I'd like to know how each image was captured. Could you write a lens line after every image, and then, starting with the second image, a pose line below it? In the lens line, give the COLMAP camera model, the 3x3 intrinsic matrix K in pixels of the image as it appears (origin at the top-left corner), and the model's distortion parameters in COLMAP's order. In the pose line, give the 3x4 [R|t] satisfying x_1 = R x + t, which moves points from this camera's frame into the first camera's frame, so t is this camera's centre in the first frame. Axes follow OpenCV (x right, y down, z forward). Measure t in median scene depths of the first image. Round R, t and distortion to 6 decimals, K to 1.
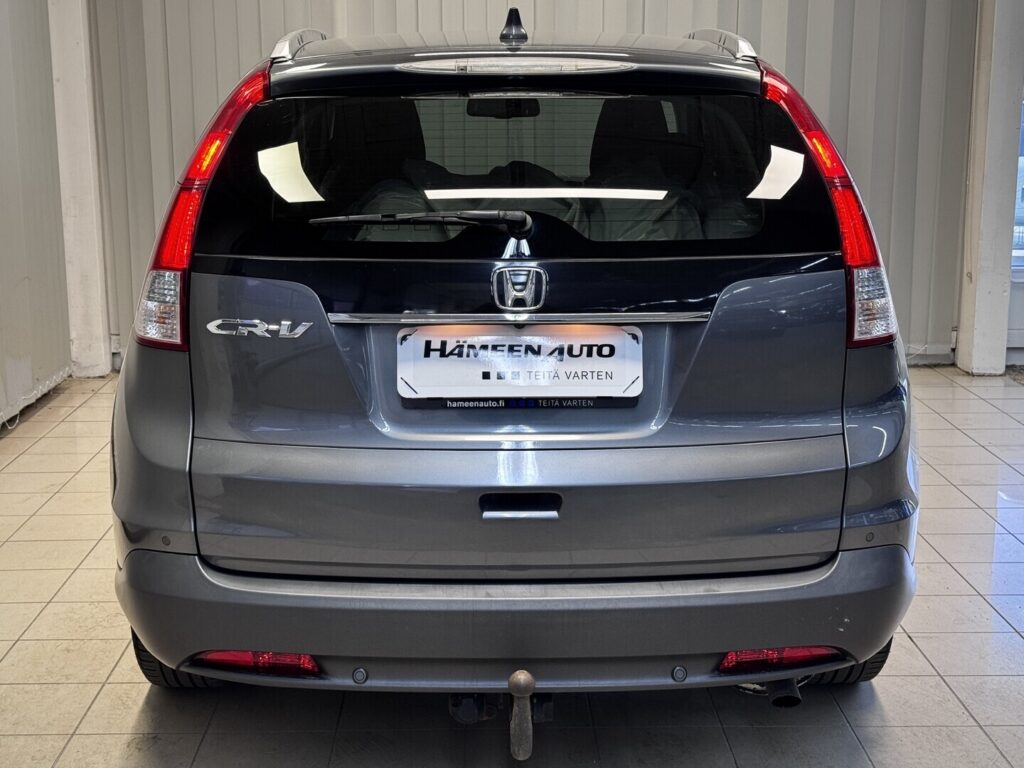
lens RADIAL K [[1558.4, 0, 511.8], [0, 1558.4, 381.4], [0, 0, 1]] dist [0.107306, 0.000000]
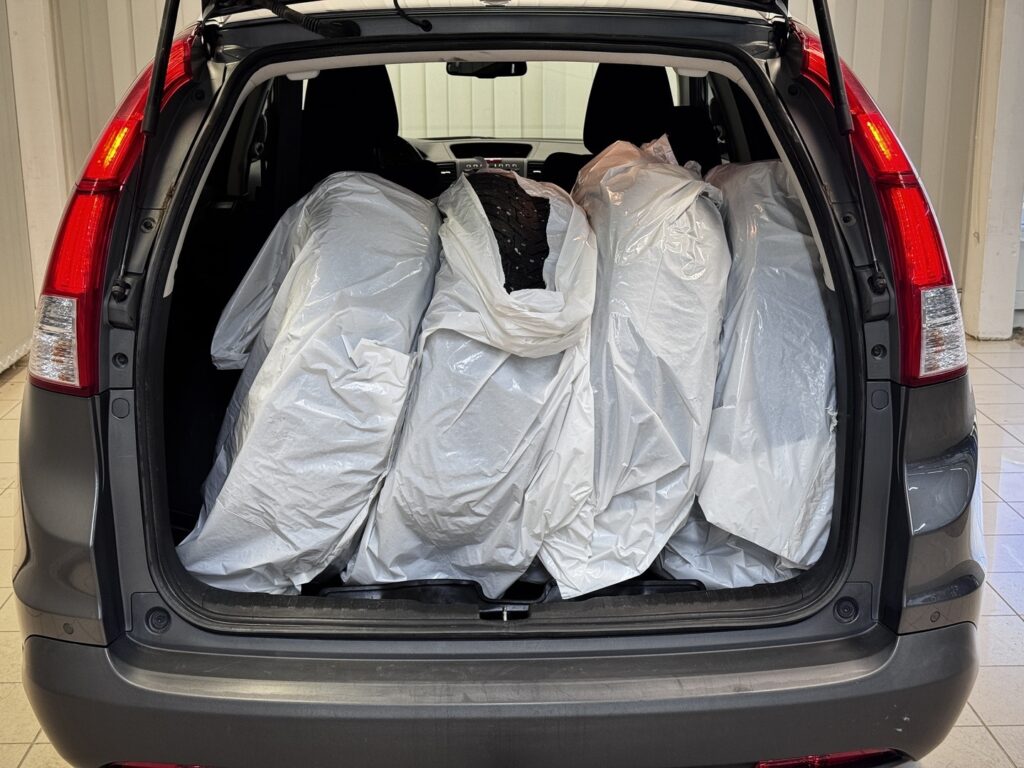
lens RADIAL K [[1428.1, 0, 510.7], [0, 1428.1, 385.0], [0, 0, 1]] dist [0.069682, 0.000000]
pose [[0.999968, -0.005798, 0.005523, 0.004468], [0.005450, 0.998114, 0.061153, -0.067792], [-0.005867, -0.061121, 0.998113, 0.261676]]
